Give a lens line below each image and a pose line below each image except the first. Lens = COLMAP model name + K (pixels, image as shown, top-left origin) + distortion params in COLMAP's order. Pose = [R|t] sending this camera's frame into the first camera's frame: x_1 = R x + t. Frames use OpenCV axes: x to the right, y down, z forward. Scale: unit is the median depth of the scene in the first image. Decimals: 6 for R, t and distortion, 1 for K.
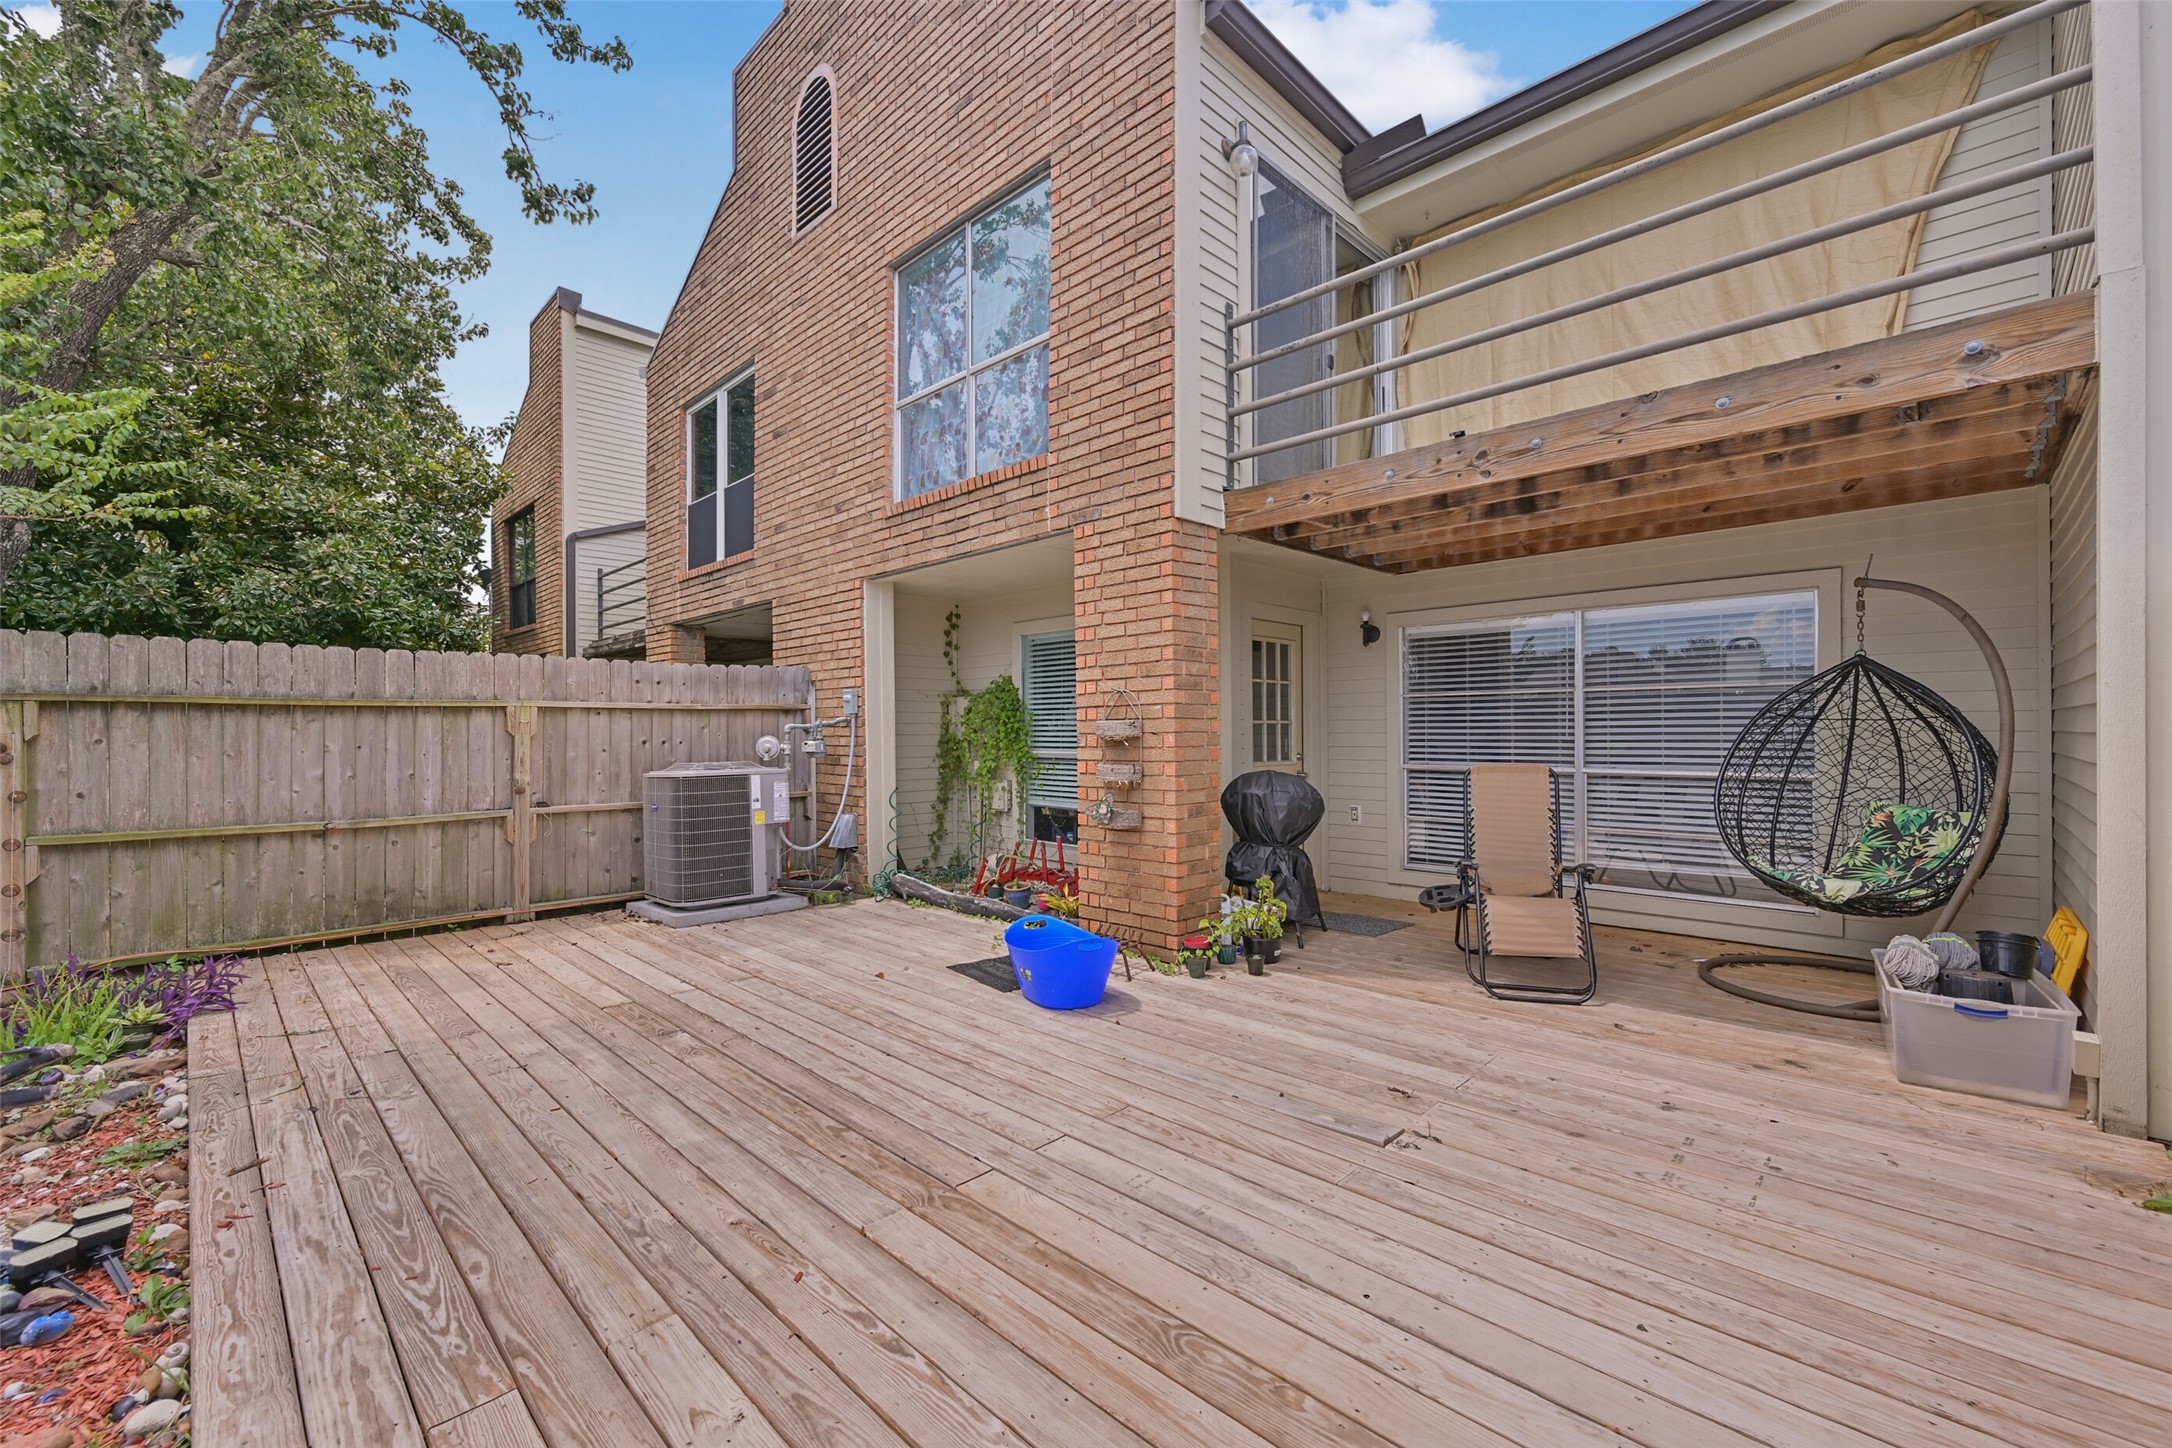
lens RADIAL K [[881.2, 0, 1084.5], [0, 881.2, 725.5], [0, 0, 1]] dist [-0.000263, -0.000013]
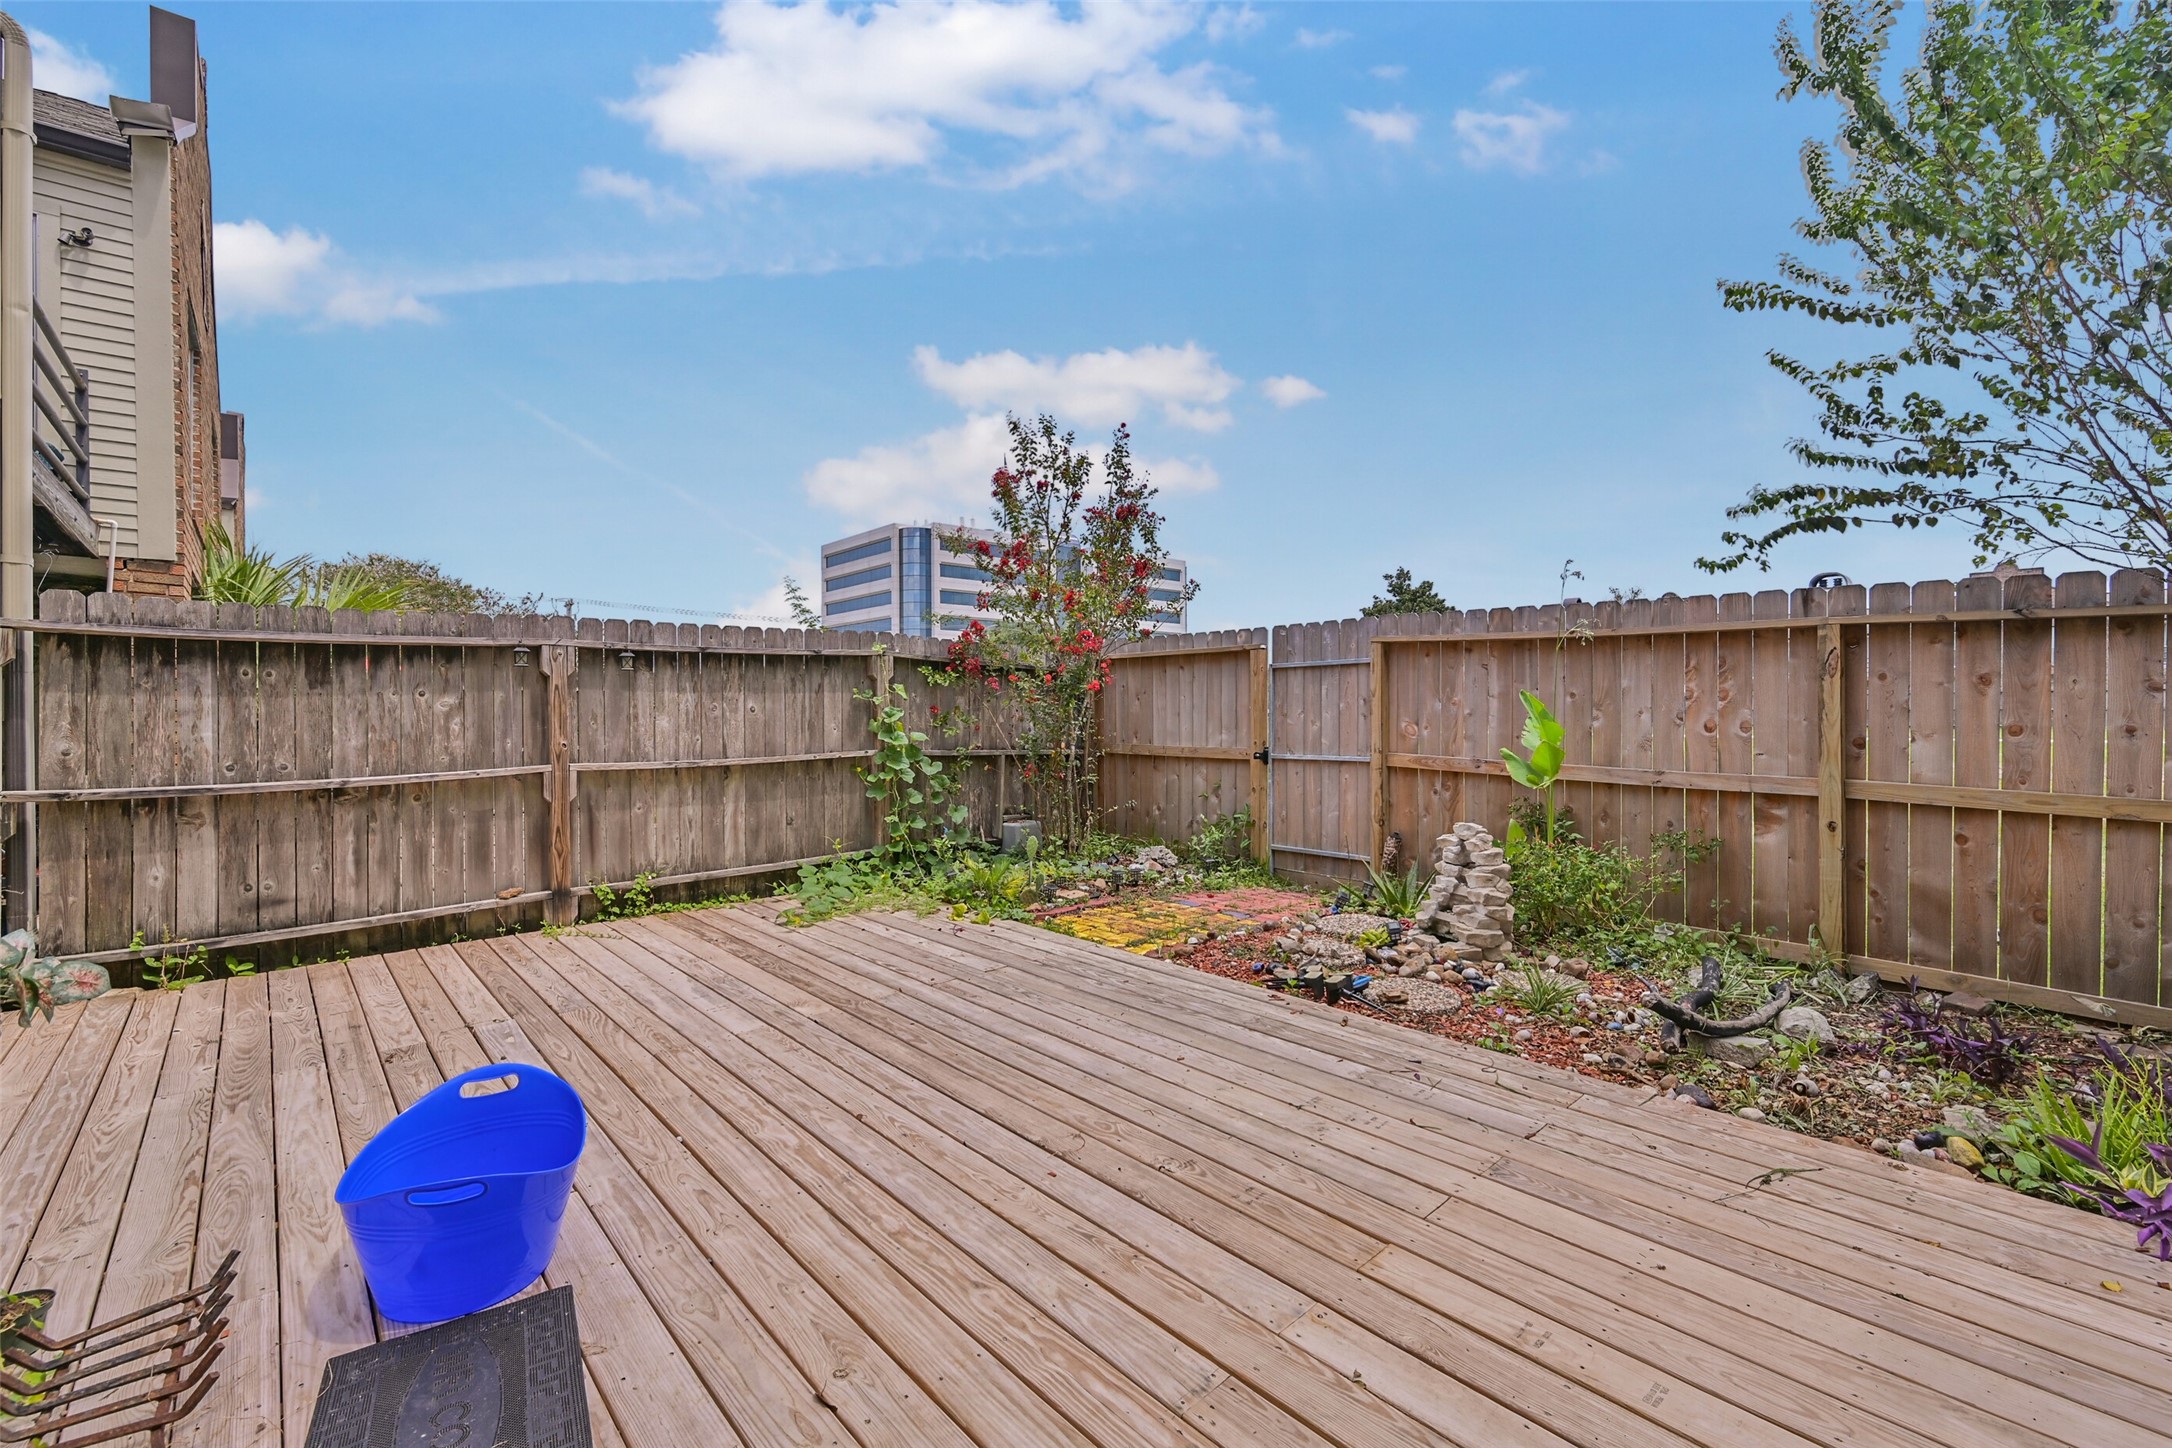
lens RADIAL K [[920.1, 0, 1087.9], [0, 920.1, 723.4], [0, 0, 1]] dist [0.000547, 0.000196]
pose [[-0.997765, 0.014790, 0.065159, -0.576727], [0.015351, 0.999849, 0.008120, 0.021327], [-0.065029, 0.009102, -0.997842, 2.143585]]
